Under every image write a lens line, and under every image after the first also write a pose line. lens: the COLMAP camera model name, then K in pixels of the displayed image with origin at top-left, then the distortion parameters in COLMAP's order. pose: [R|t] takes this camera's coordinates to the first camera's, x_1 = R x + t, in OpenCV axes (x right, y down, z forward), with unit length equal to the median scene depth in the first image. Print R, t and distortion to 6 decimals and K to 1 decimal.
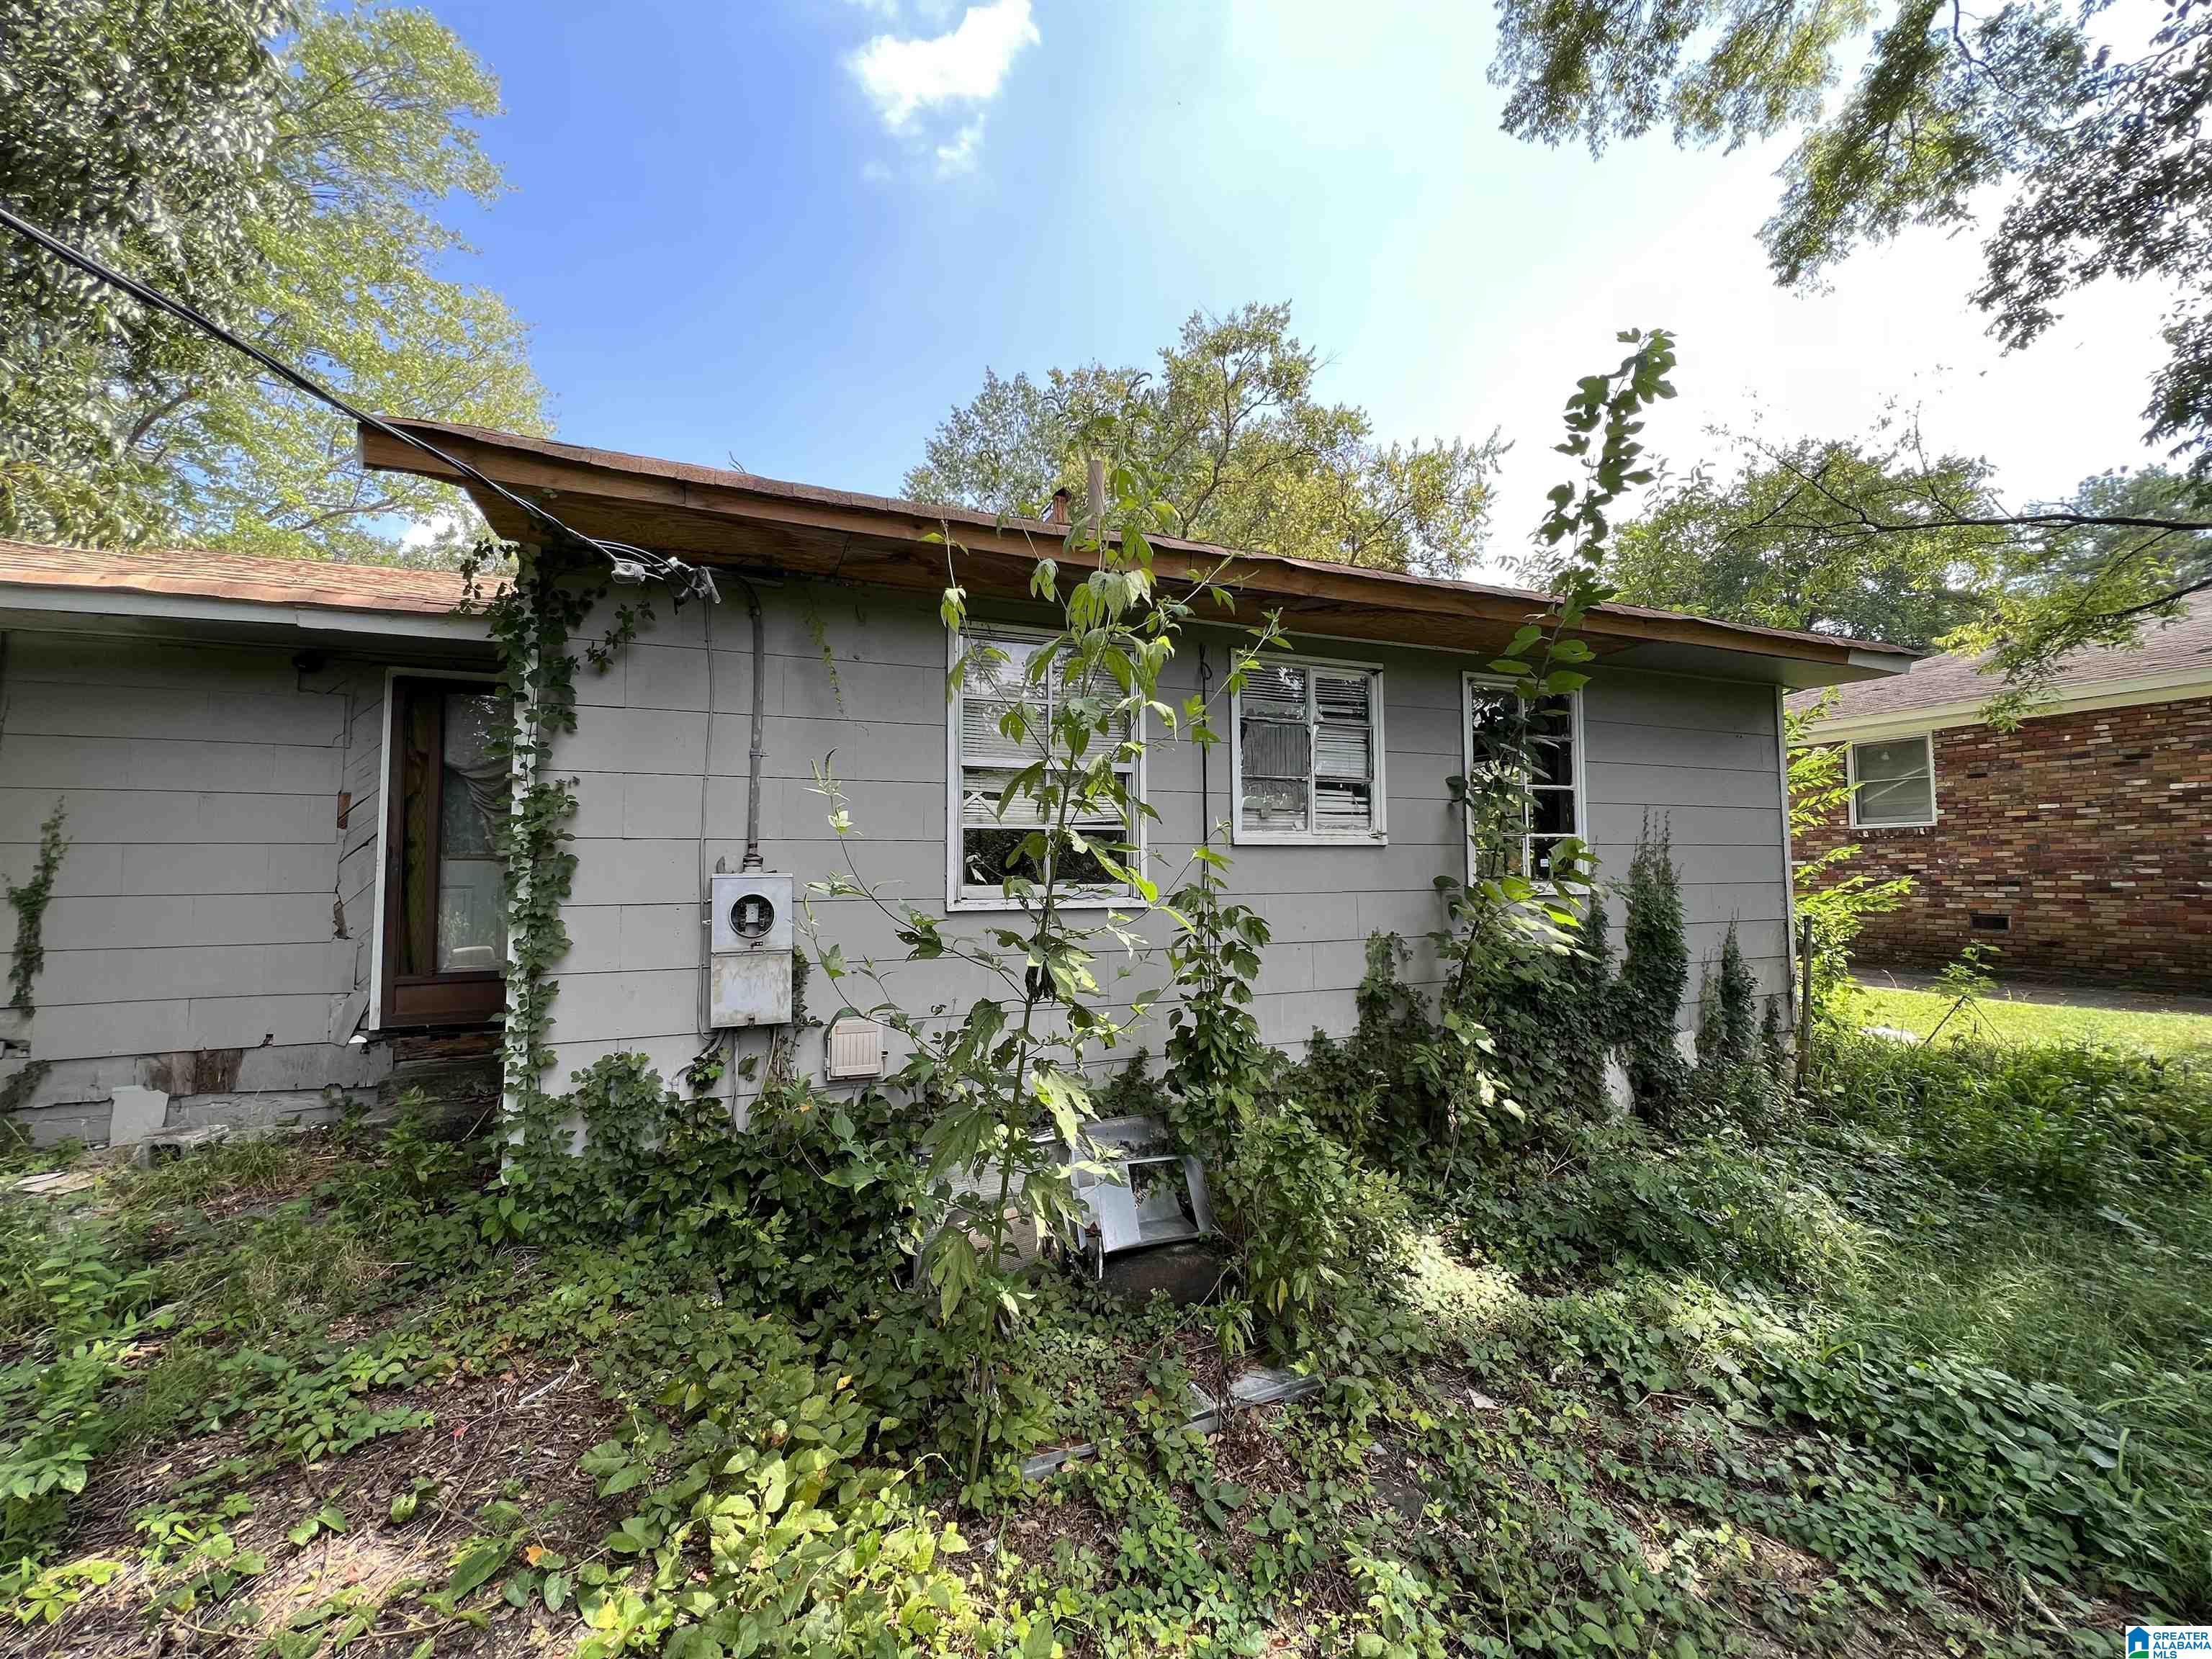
lens RADIAL K [[892.2, 0, 1109.9], [0, 892.2, 824.5], [0, 0, 1]] dist [0.000746, 0.000464]
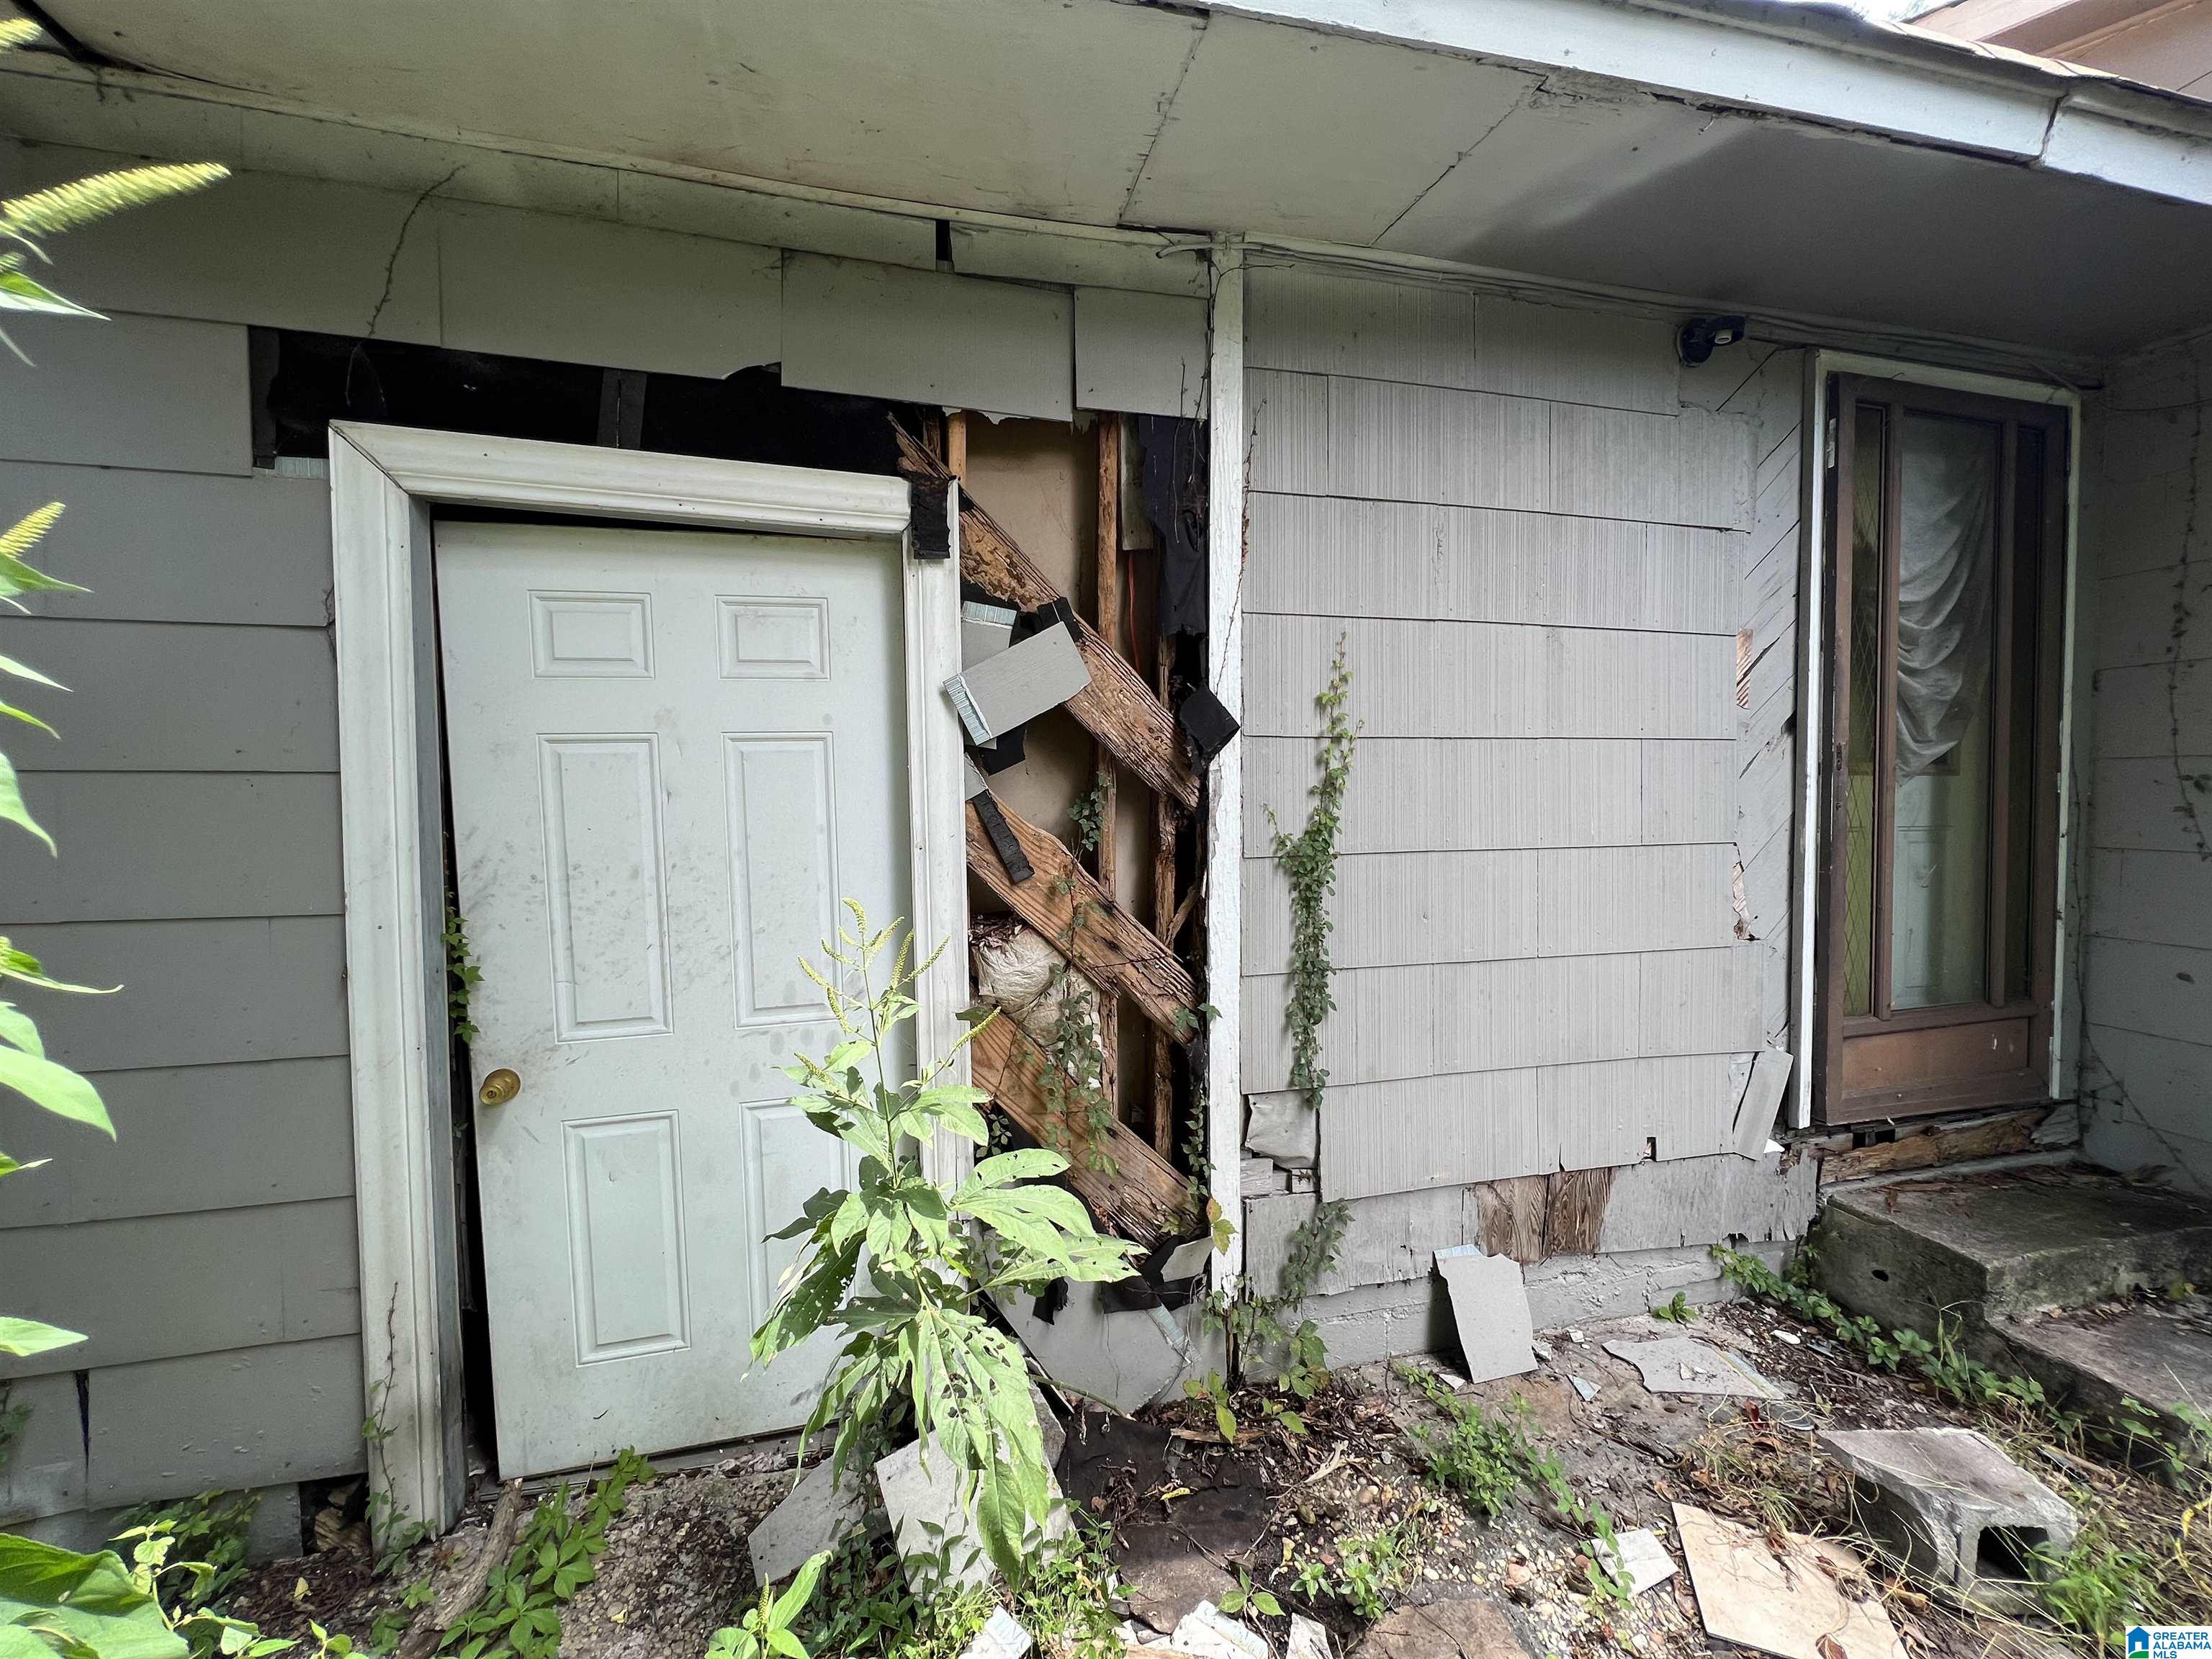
lens RADIAL K [[892.2, 0, 1105.6], [0, 892.2, 827.6], [0, 0, 1]] dist [0.000746, 0.000464]
pose [[0.988408, 0.001863, -0.151812, -1.231519], [0.011810, 0.995951, 0.089115, 0.024753], [0.151363, -0.089875, 0.984384, 0.530394]]
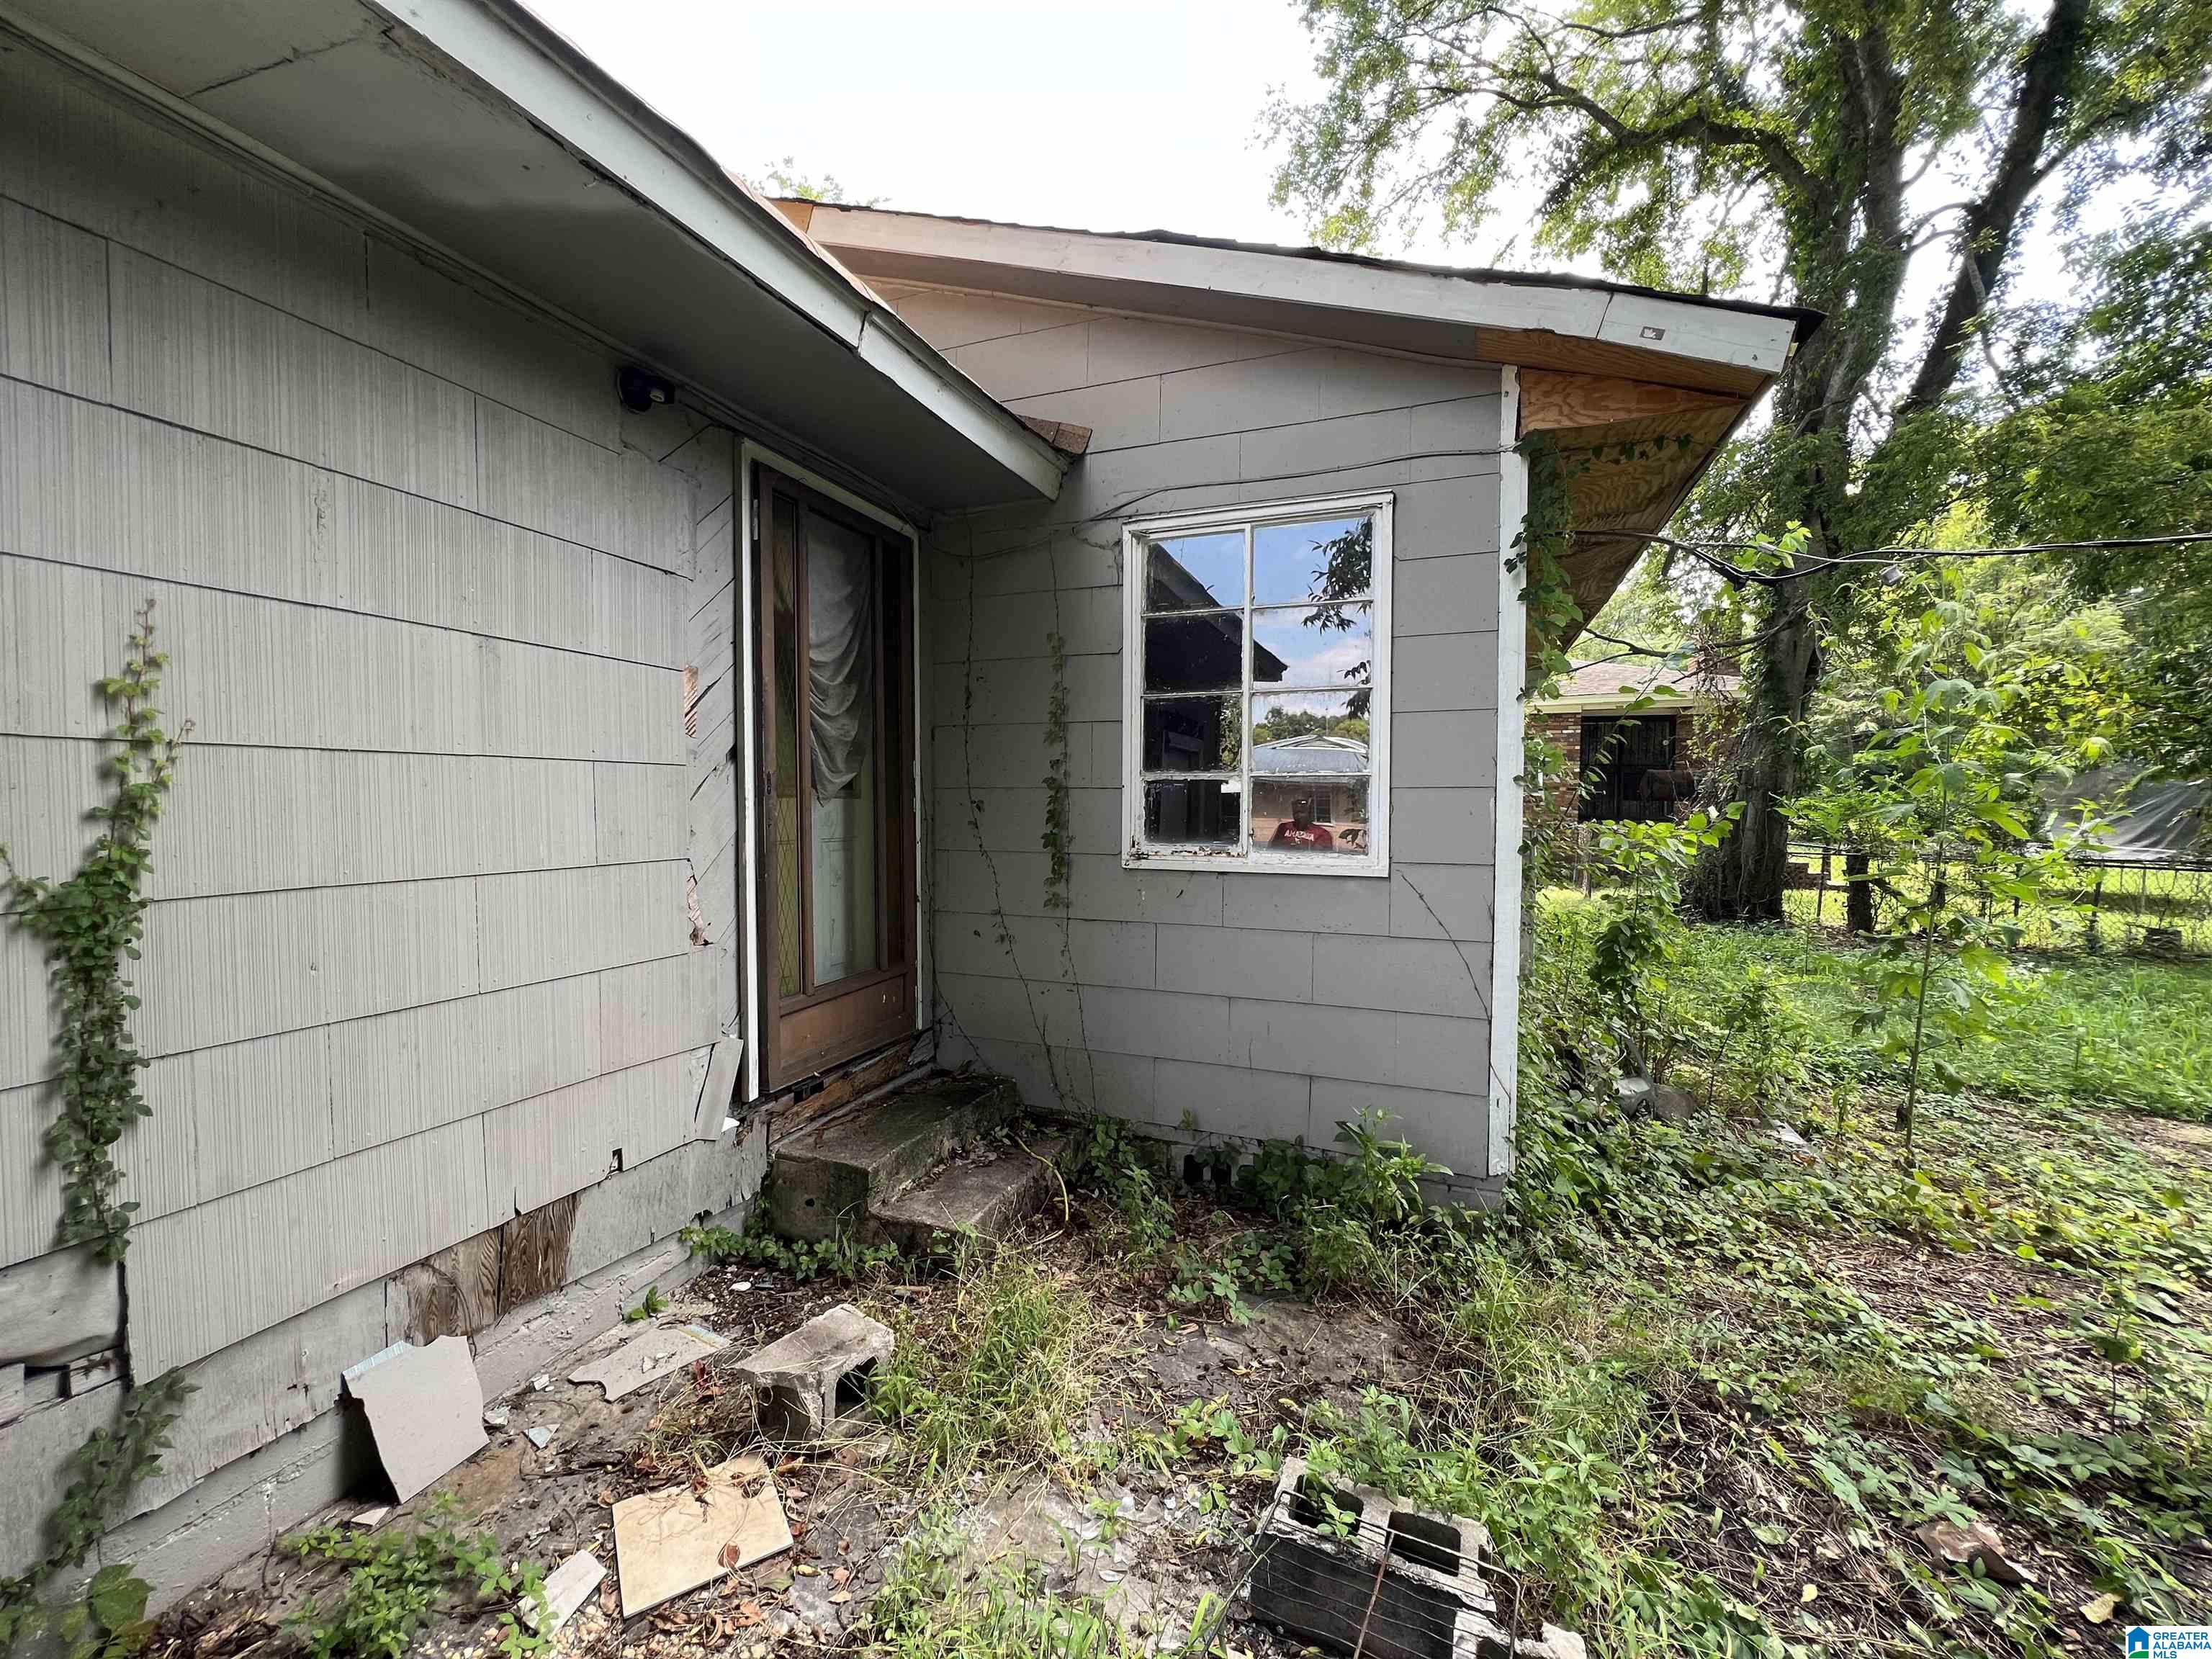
lens RADIAL K [[892.2, 0, 1107.1], [0, 892.2, 827.1], [0, 0, 1]] dist [0.000746, 0.000464]
pose [[0.692339, -0.018642, 0.721331, -1.175399], [-0.038037, 0.997333, 0.062282, 0.018199], [-0.720569, -0.070558, 0.689784, 0.509530]]
